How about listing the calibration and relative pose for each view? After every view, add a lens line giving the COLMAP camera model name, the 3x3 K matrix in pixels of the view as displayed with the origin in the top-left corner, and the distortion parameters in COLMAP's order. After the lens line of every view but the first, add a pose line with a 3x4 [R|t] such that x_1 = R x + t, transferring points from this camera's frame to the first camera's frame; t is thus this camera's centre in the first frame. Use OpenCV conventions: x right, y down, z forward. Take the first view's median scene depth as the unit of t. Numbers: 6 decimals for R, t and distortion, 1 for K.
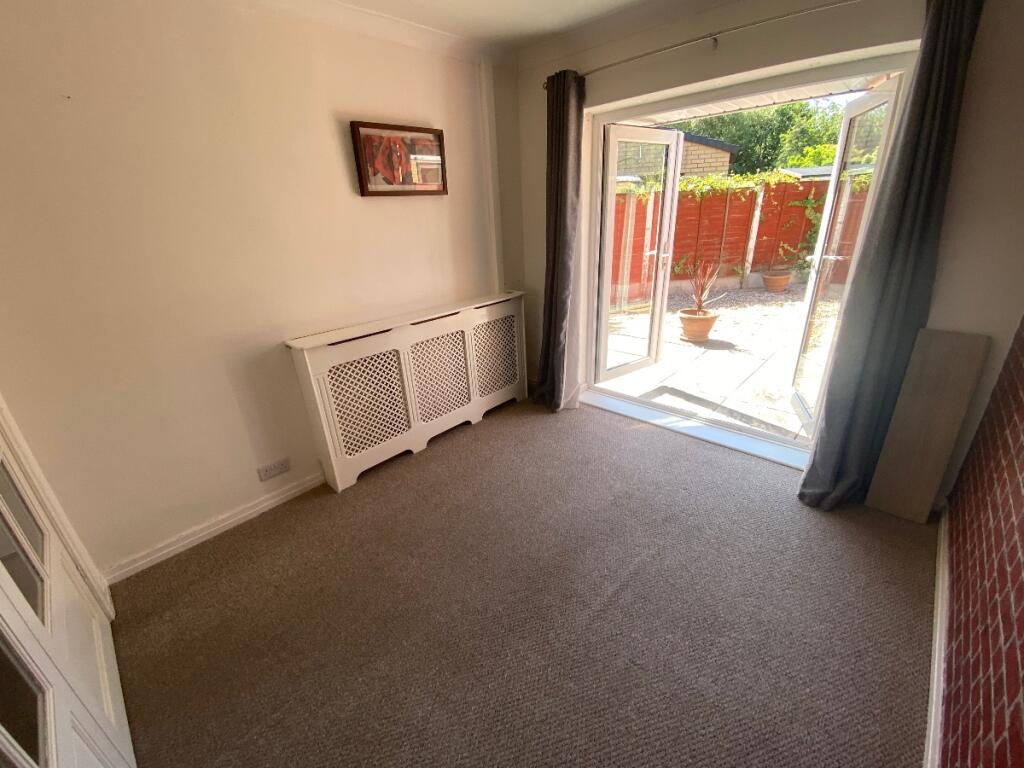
lens RADIAL K [[420.4, 0, 513.8], [0, 420.4, 386.0], [0, 0, 1]] dist [0.004313, -0.000756]
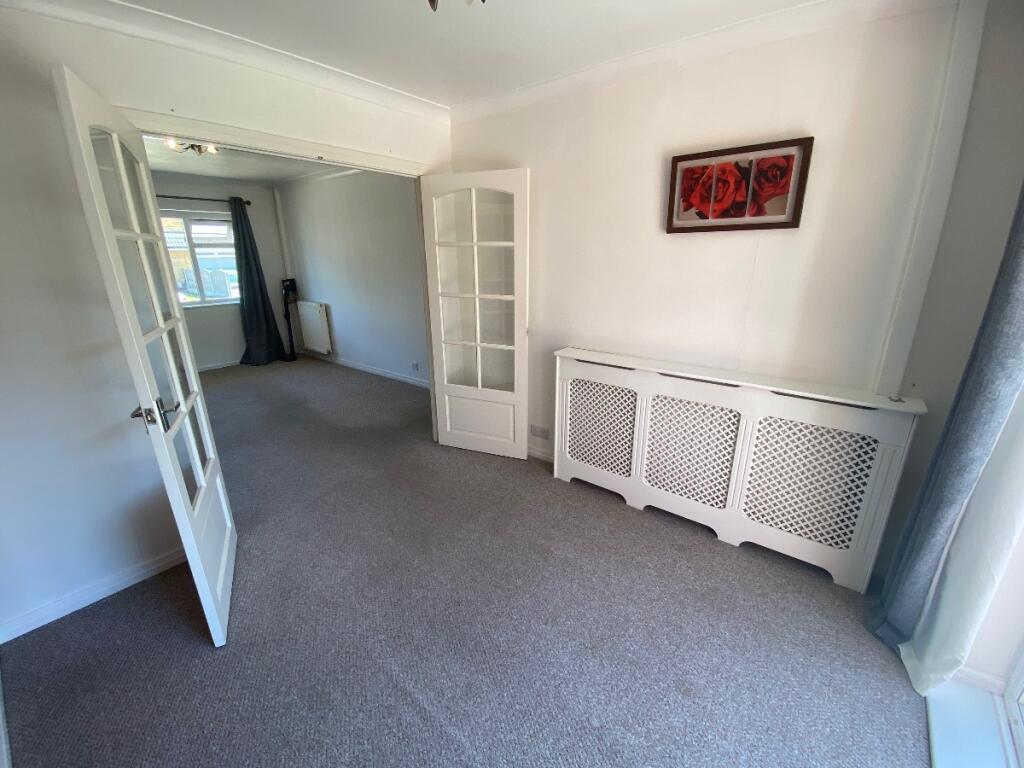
lens RADIAL K [[420.4, 0, 511.6], [0, 420.4, 381.8], [0, 0, 1]] dist [0.004313, -0.000756]
pose [[0.048664, 0.329411, -0.942932, 0.478618], [-0.376885, 0.880320, 0.288087, -0.221449], [0.924981, 0.341357, 0.166990, 0.470578]]
